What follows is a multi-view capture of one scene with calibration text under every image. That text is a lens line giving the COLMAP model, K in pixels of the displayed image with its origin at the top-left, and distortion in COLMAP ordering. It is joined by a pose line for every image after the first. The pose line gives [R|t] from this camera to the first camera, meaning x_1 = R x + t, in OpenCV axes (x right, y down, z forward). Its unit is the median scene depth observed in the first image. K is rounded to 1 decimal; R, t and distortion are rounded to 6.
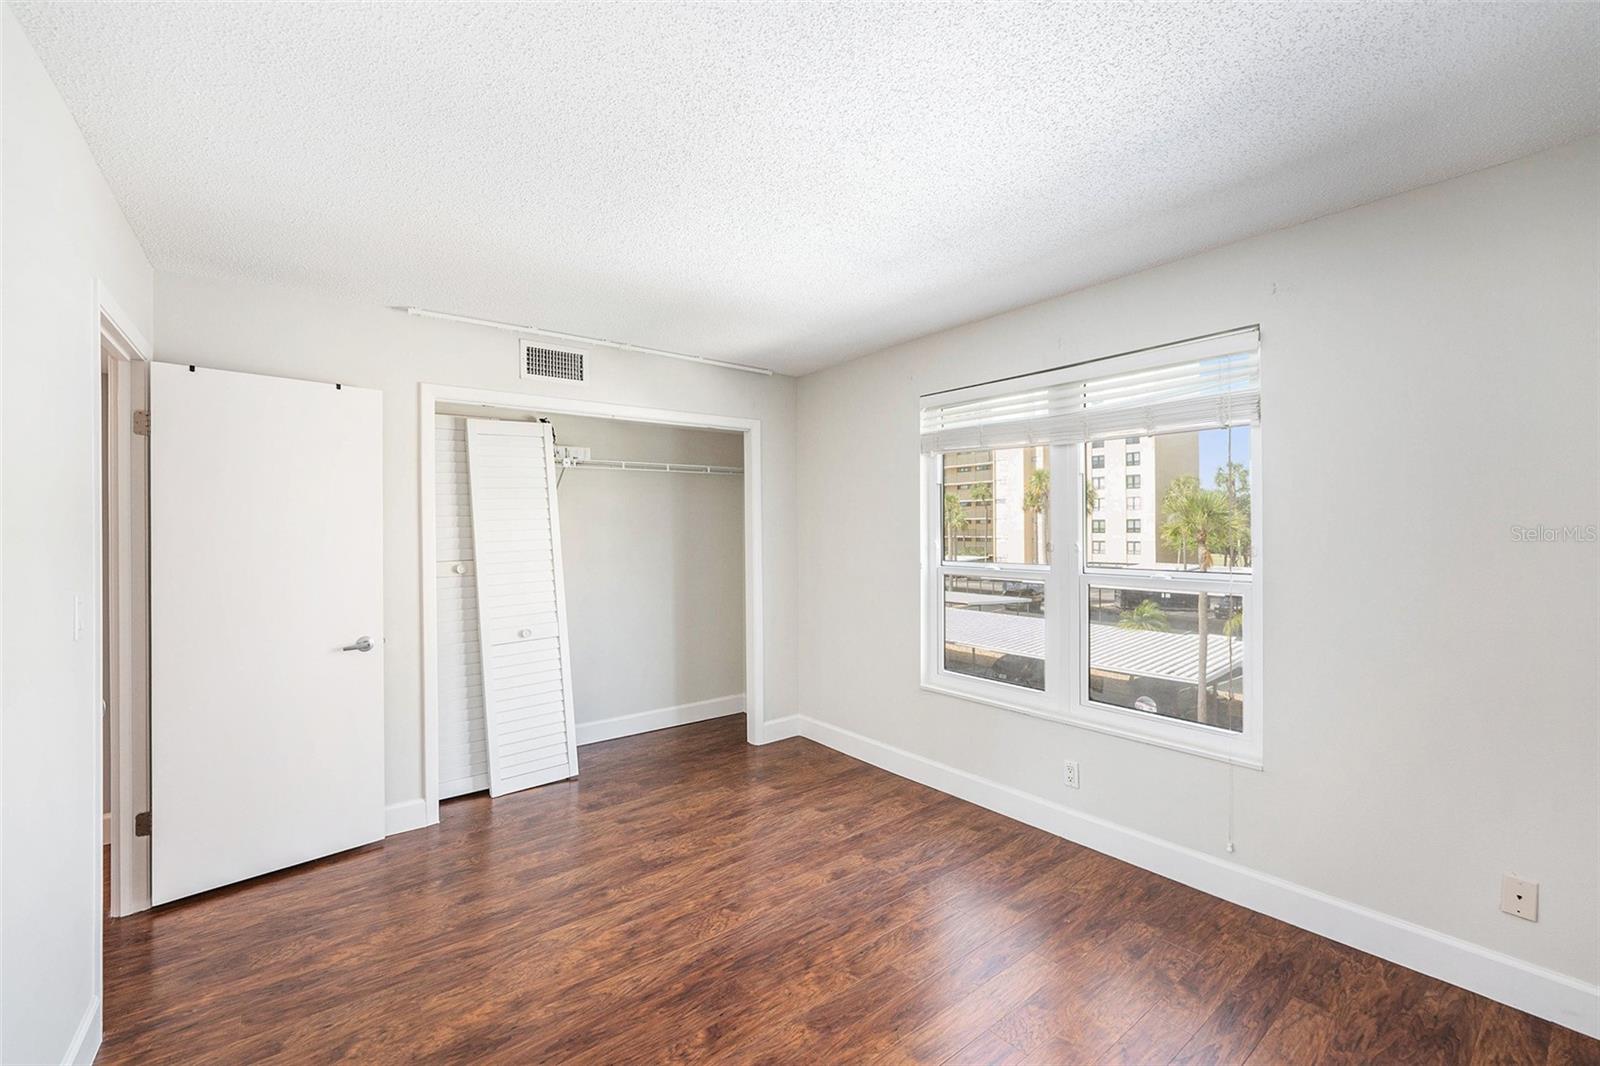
lens RADIAL K [[678.1, 0, 803.6], [0, 678.1, 529.1], [0, 0, 1]] dist [0.000212, -0.002792]
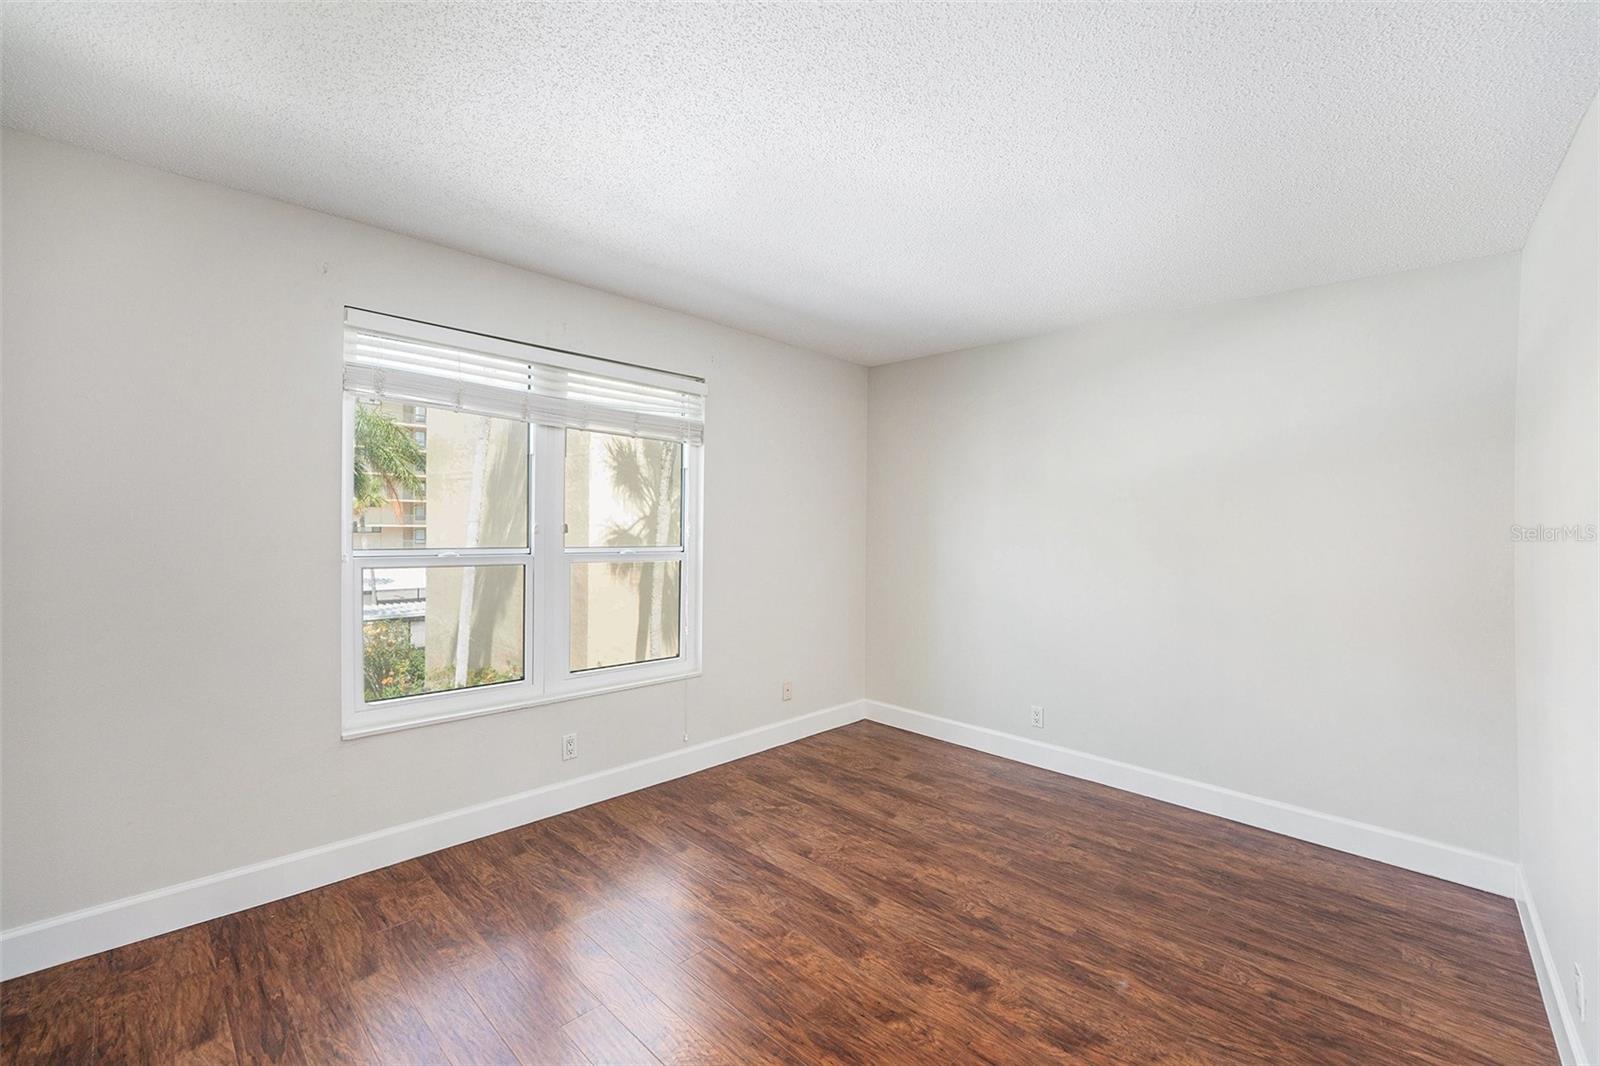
lens RADIAL K [[678.1, 0, 808.0], [0, 678.1, 517.9], [0, 0, 1]] dist [0.000212, -0.002792]
pose [[-0.151193, 0.017921, 0.988342, -0.634564], [-0.025971, 0.999418, -0.022095, 0.021895], [-0.988163, -0.029009, -0.150640, 0.736678]]
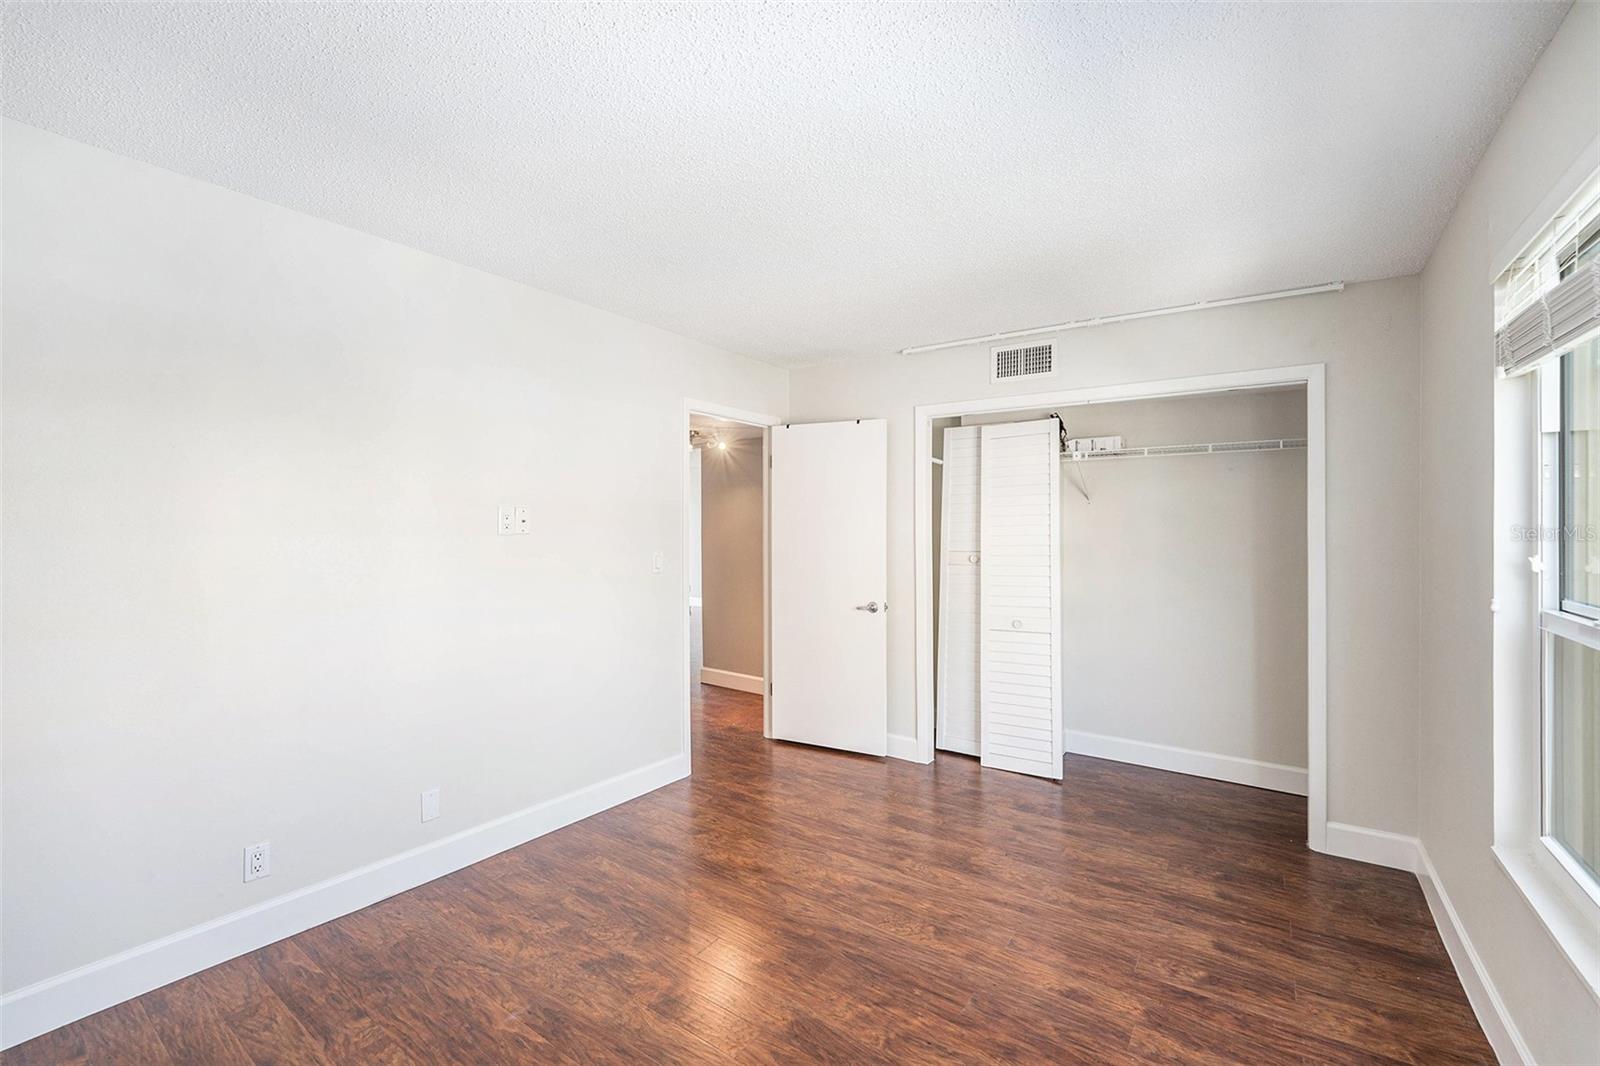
lens RADIAL K [[678.1, 0, 794.4], [0, 678.1, 532.8], [0, 0, 1]] dist [0.000212, -0.002792]
pose [[0.289562, 0.018236, -0.956985, 0.547755], [-0.009998, 0.999822, 0.016027, -0.000638], [0.957107, 0.004927, 0.289693, 0.410581]]
